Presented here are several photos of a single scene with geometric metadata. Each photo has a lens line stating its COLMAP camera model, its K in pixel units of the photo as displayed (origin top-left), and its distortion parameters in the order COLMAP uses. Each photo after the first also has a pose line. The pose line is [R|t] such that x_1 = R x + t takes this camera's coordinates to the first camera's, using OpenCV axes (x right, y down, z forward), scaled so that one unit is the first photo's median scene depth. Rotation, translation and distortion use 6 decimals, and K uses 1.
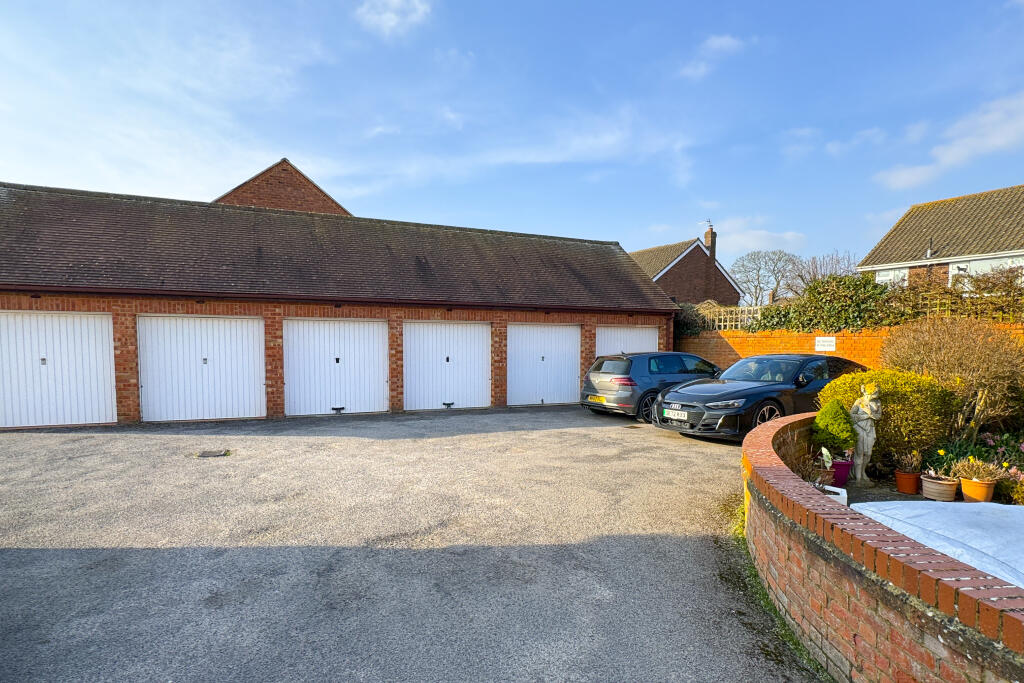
lens RADIAL K [[577.4, 0, 513.1], [0, 577.4, 340.8], [0, 0, 1]] dist [-0.002101, -0.000008]
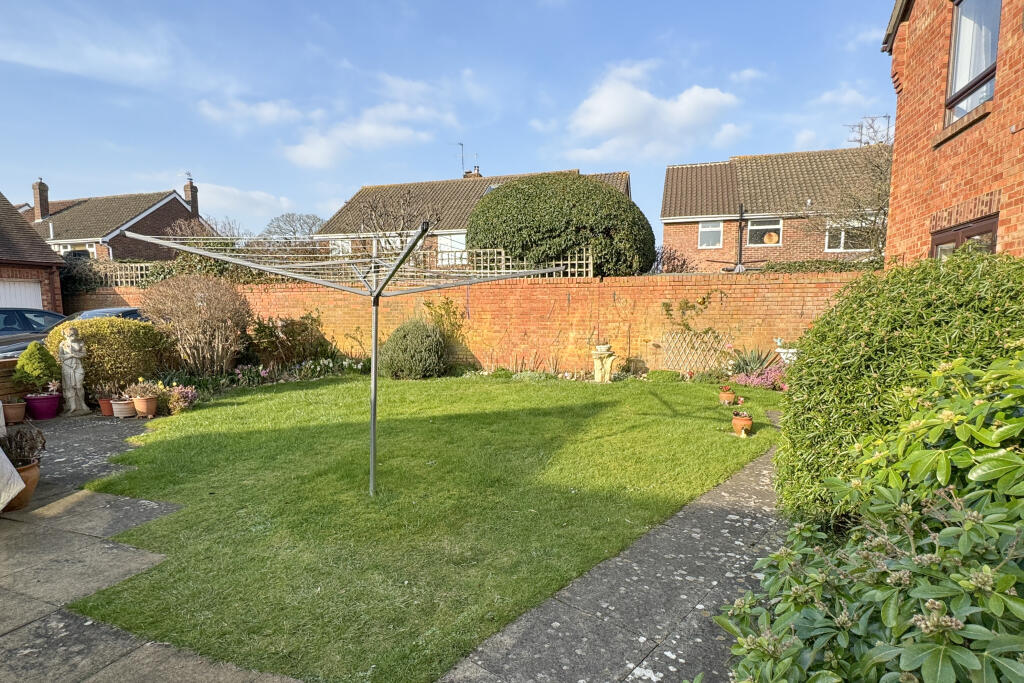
lens RADIAL K [[577.4, 0, 511.6], [0, 577.4, 343.6], [0, 0, 1]] dist [-0.002101, -0.000008]
pose [[0.730446, -0.045484, 0.681455, 0.172008], [-0.002638, 0.997585, 0.069413, 0.008519], [-0.682966, -0.052500, 0.728561, -0.168380]]
